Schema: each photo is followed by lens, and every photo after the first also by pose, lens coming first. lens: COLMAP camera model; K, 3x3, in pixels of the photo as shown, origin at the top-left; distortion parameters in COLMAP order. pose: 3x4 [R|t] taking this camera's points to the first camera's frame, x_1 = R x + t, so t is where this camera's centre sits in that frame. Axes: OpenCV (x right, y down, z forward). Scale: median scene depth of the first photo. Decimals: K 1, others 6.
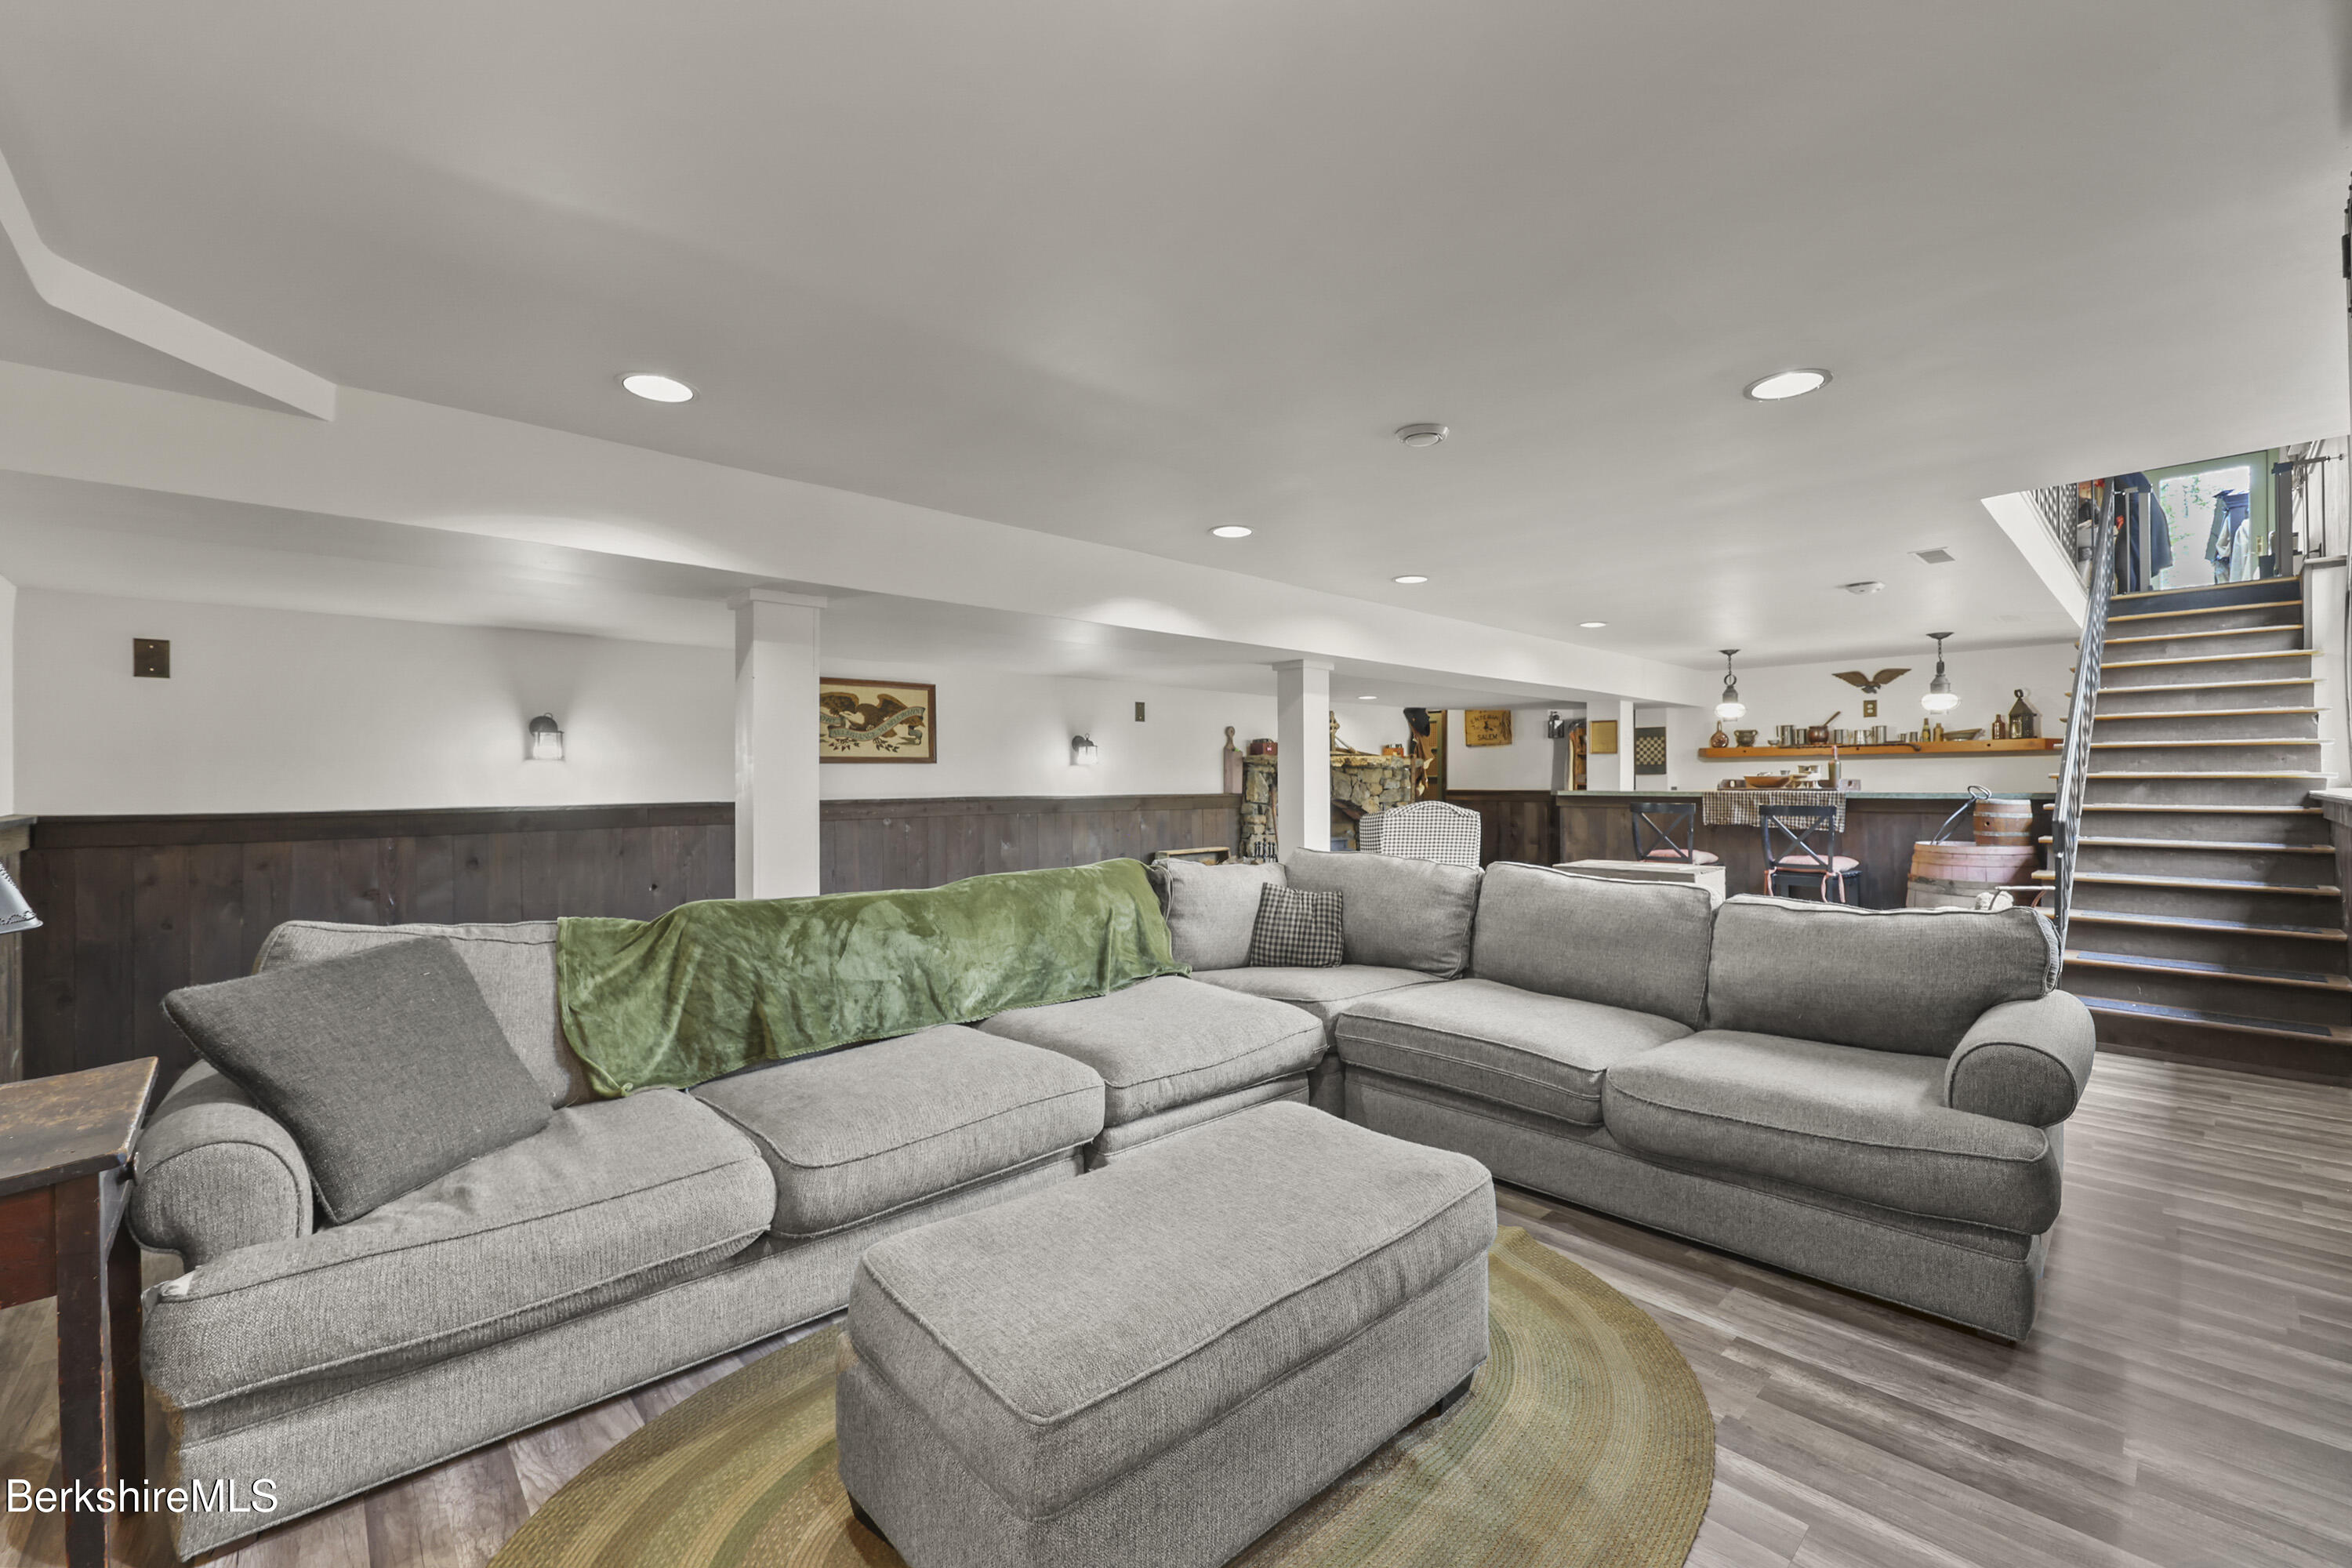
lens RADIAL K [[953.8, 0, 1187.5], [0, 953.8, 790.7], [0, 0, 1]] dist [-0.000754, -0.000049]
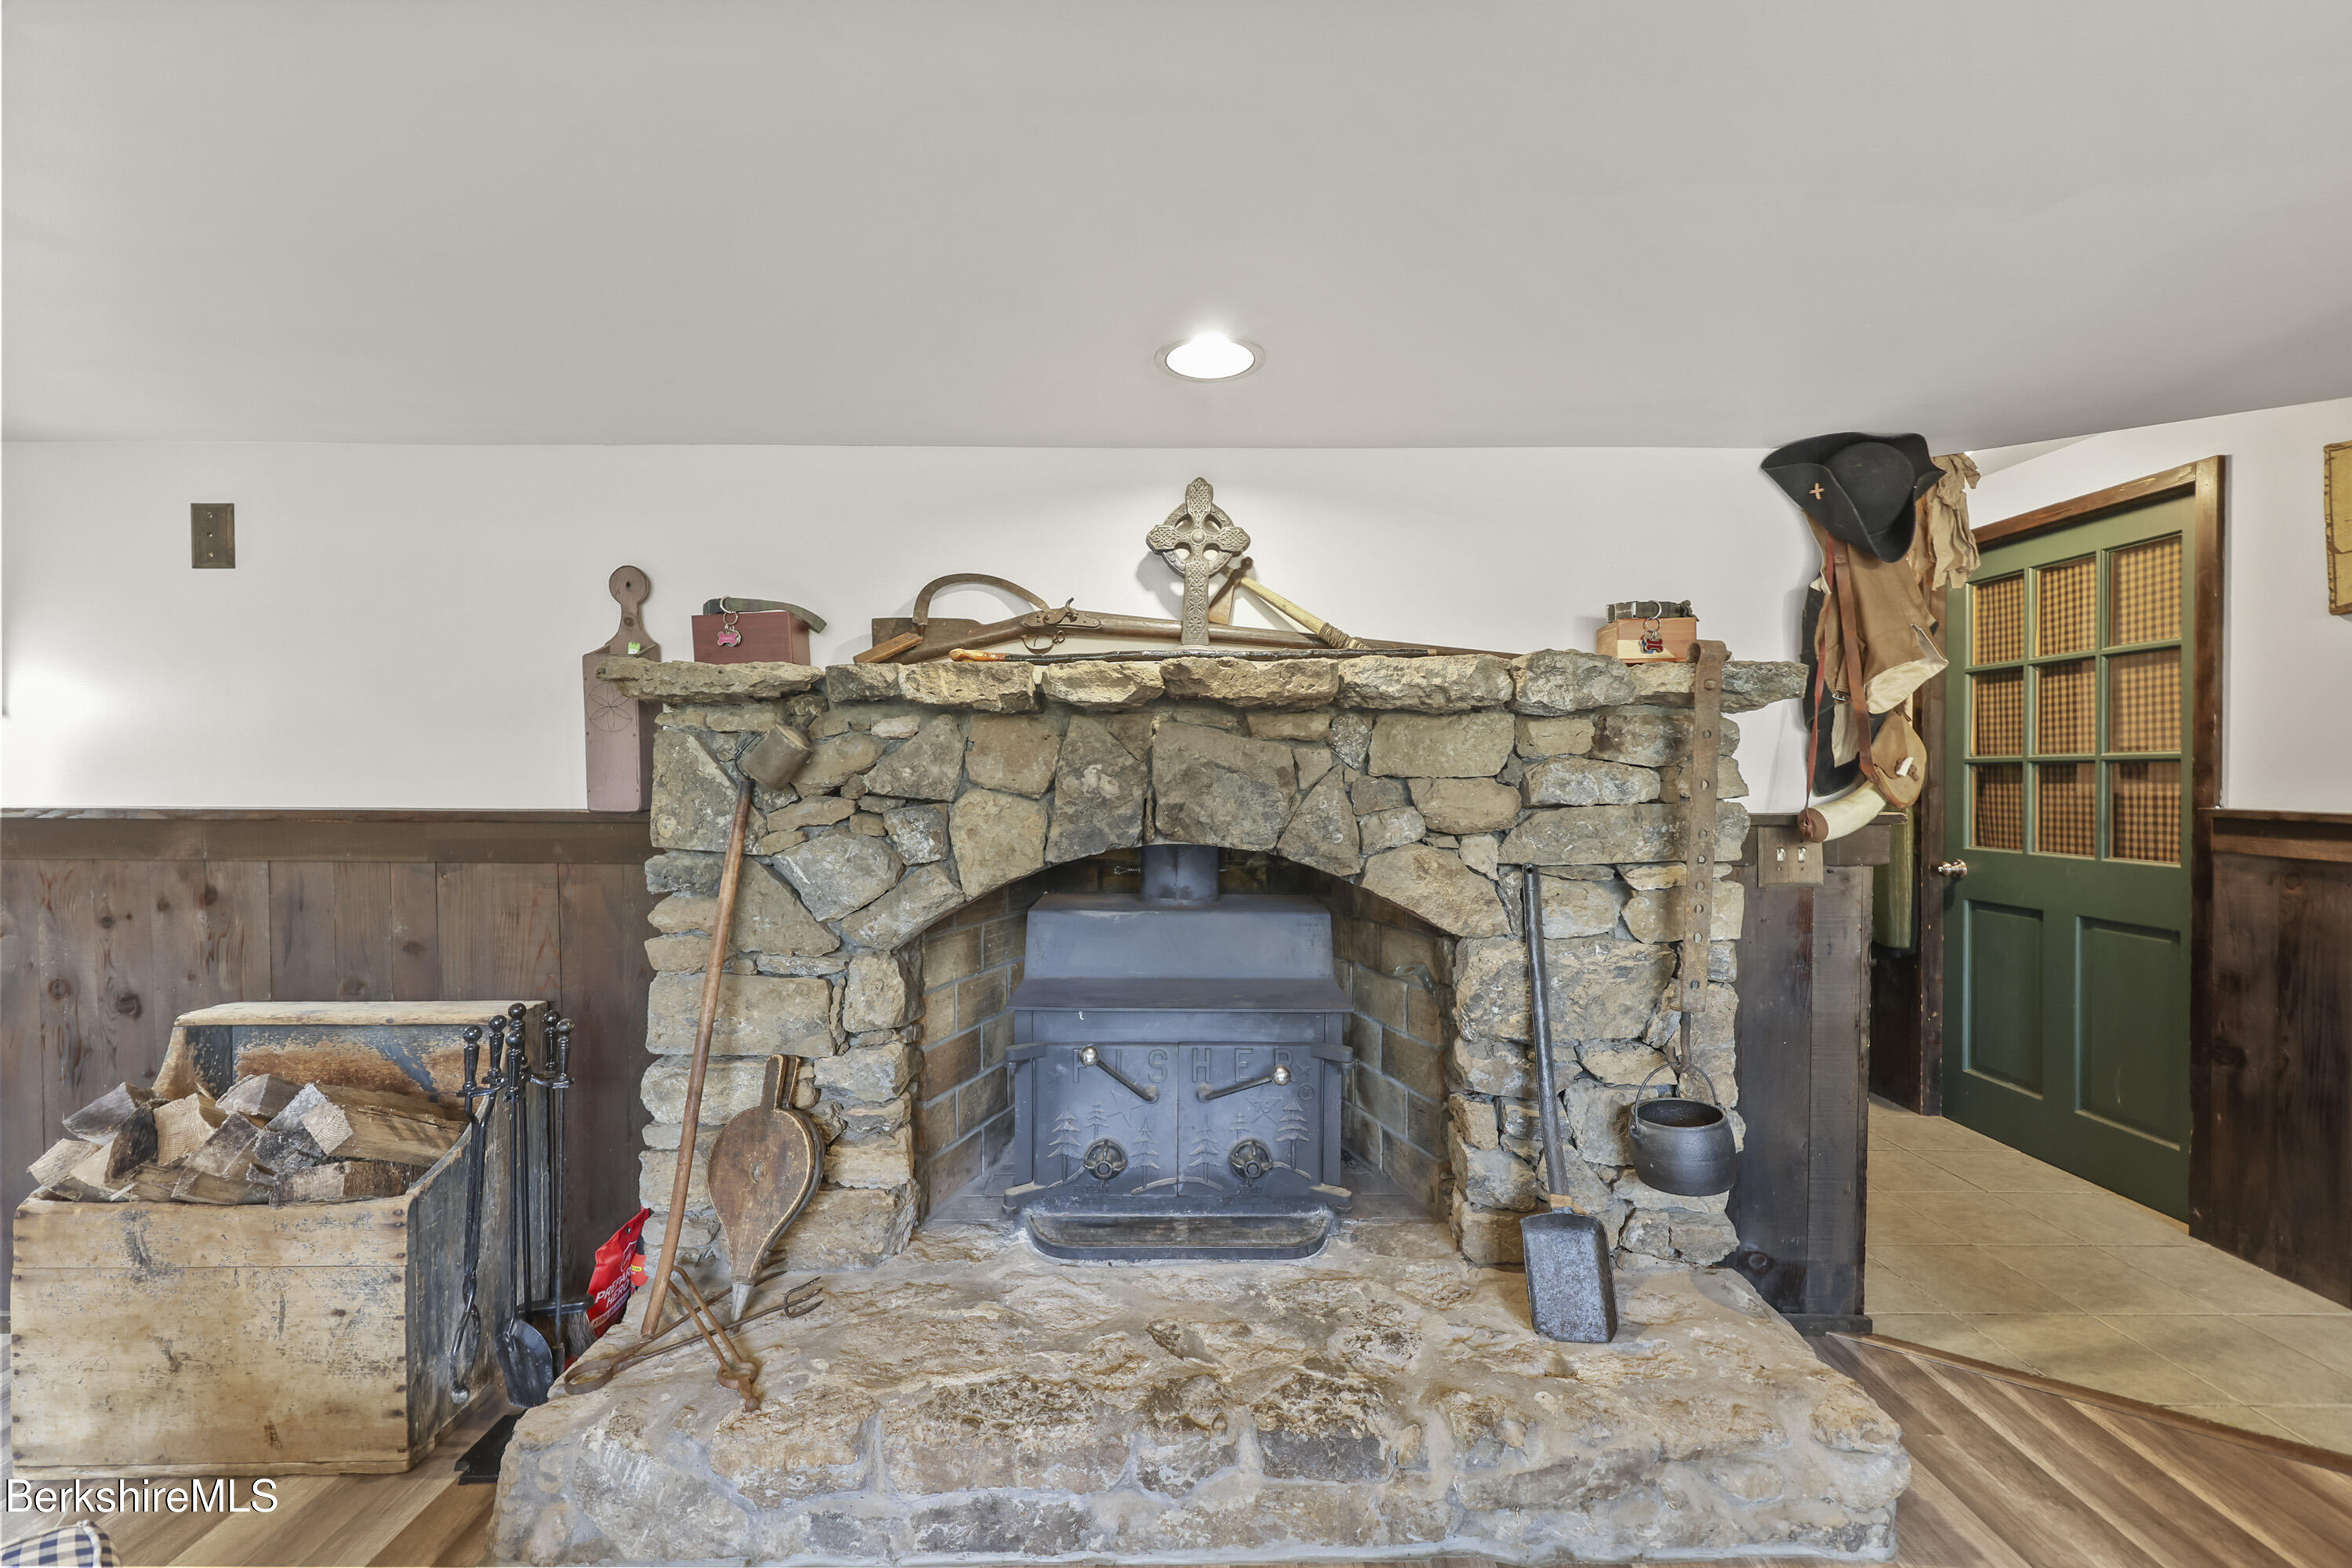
lens RADIAL K [[953.8, 0, 1187.5], [0, 953.8, 790.7], [0, 0, 1]] dist [-0.000754, -0.000049]
pose [[0.735251, 0.005896, -0.677770, 0.302886], [-0.007074, 0.999974, 0.001026, -0.004940], [0.677758, 0.004040, 0.735274, 0.802458]]
